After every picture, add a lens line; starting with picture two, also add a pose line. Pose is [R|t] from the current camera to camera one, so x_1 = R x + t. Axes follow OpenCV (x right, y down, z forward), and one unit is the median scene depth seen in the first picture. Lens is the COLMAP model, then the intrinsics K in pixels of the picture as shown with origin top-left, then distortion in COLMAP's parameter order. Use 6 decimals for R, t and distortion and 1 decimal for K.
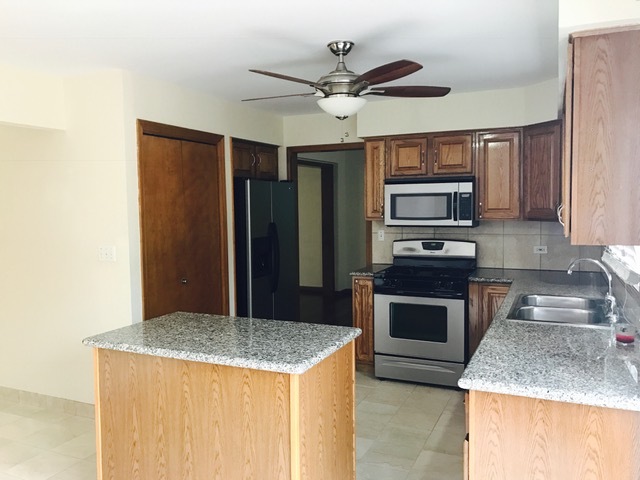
lens RADIAL K [[527.4, 0, 320.0], [0, 527.4, 240.0], [0, 0, 1]] dist [0.063239, -0.099550]
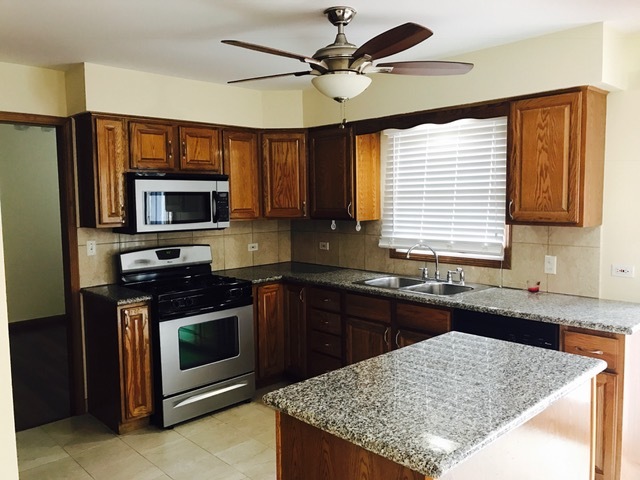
lens RADIAL K [[527.4, 0, 320.0], [0, 527.4, 240.0], [0, 0, 1]] dist [0.063239, -0.099550]
pose [[0.365208, -0.069392, 0.928336, -0.504630], [0.072531, 0.996308, 0.045939, -0.034221], [-0.928096, 0.050556, 0.368893, 0.478949]]
